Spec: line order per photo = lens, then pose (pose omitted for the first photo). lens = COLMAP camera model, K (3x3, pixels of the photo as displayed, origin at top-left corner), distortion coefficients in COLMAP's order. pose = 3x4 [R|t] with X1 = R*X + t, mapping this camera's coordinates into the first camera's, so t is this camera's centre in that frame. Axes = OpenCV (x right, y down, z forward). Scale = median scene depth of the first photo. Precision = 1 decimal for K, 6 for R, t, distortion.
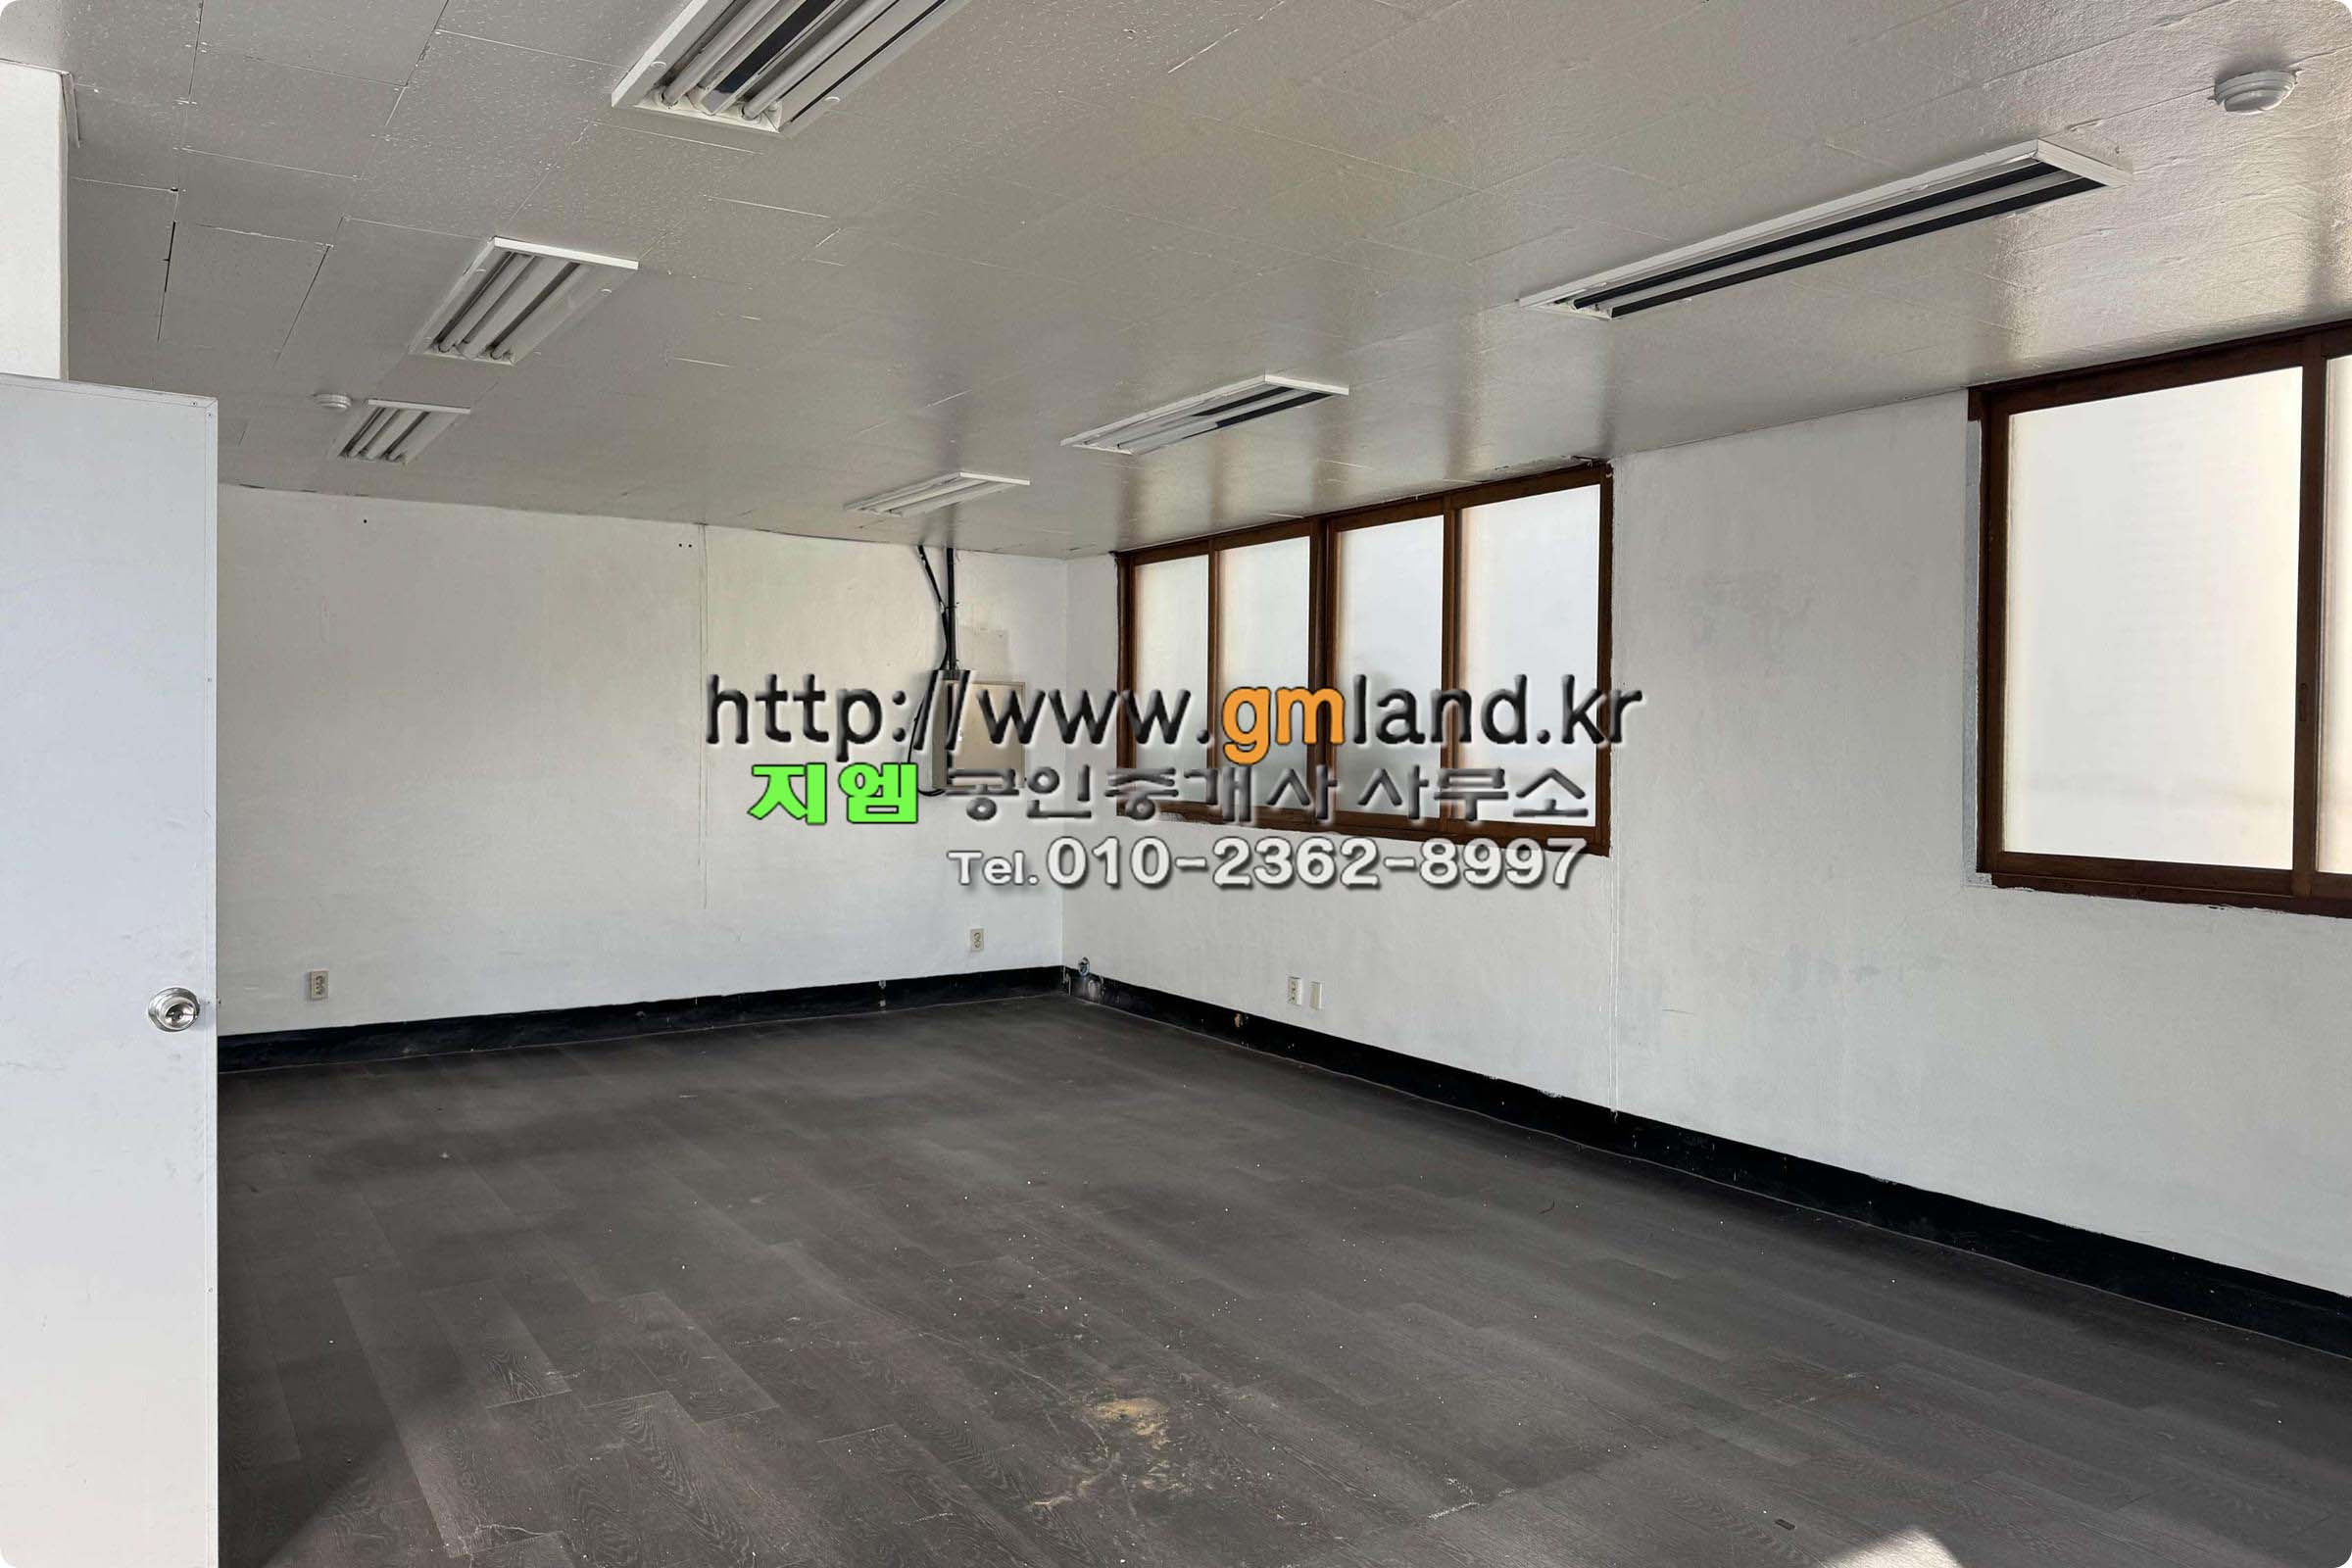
lens RADIAL K [[1627.6, 0, 1176.0], [0, 1627.6, 784.0], [0, 0, 1]] dist [0.046208, -0.020008]
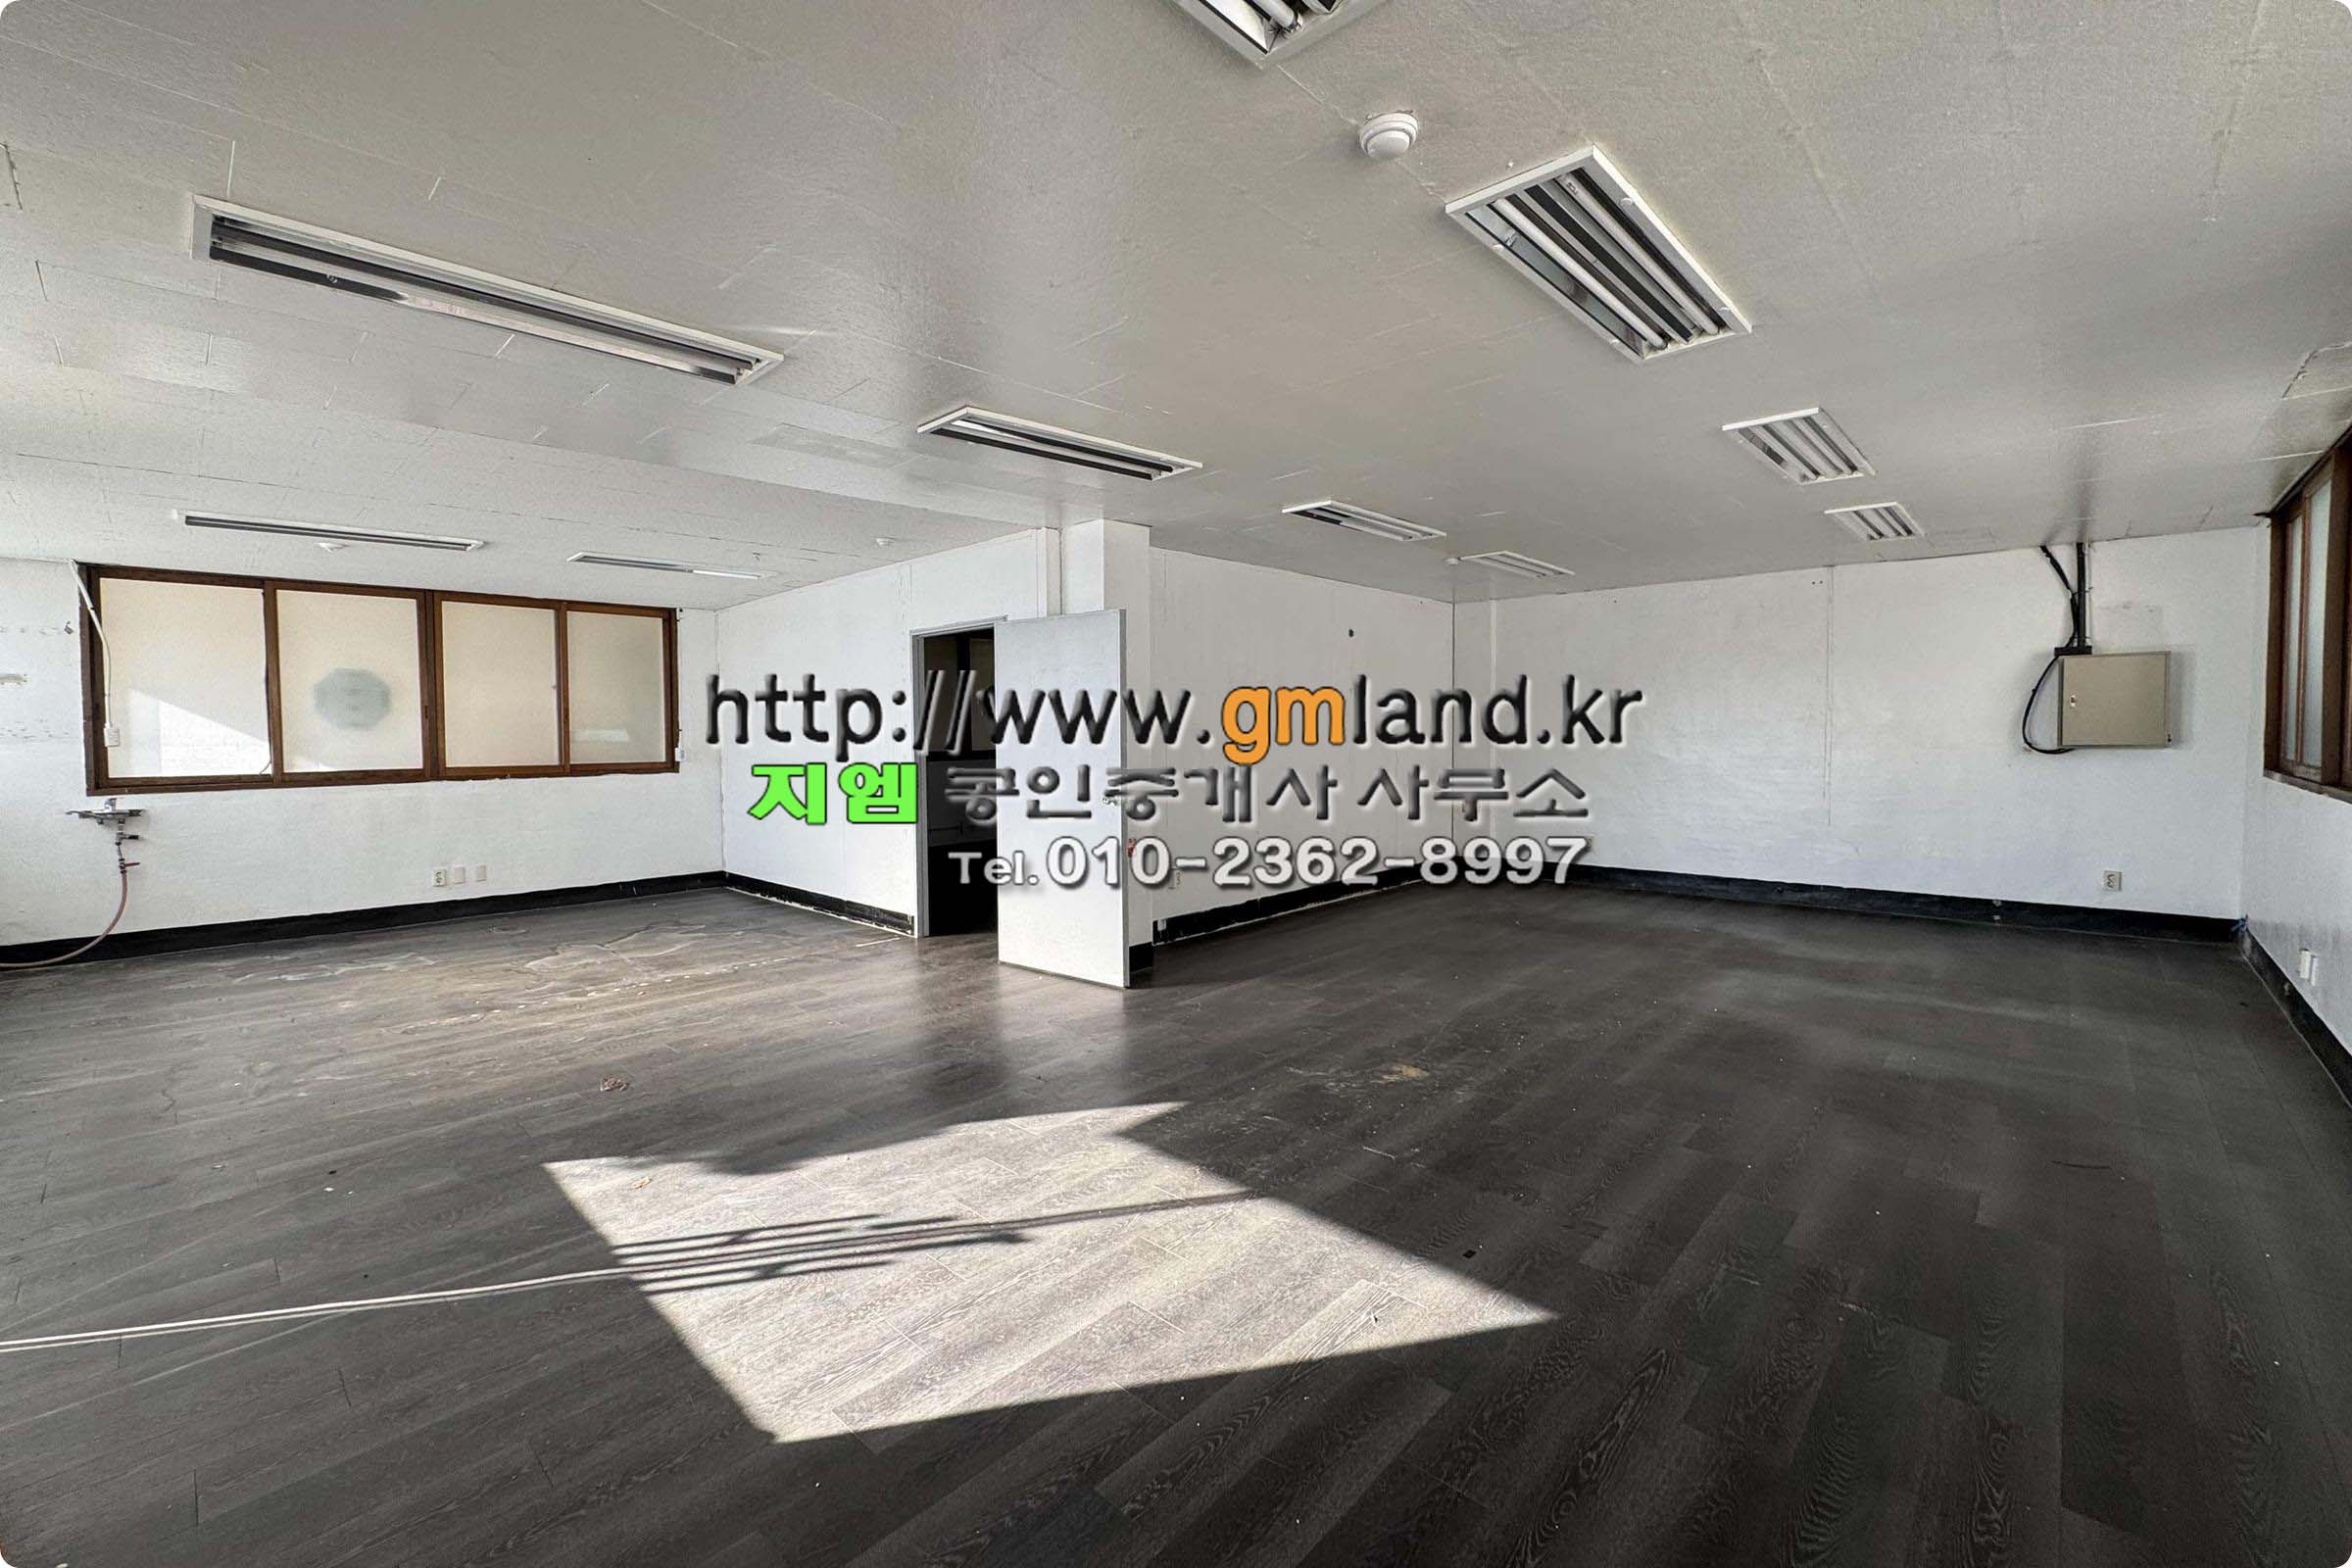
lens RADIAL K [[972.4, 0, 1176.0], [0, 972.4, 784.0], [0, 0, 1]] dist [0.001395, 0.000165]
pose [[0.238908, 0.042700, -0.970103, 0.859795], [-0.012878, 0.999084, 0.040804, 0.018835], [0.970957, 0.002745, 0.239239, 0.442761]]
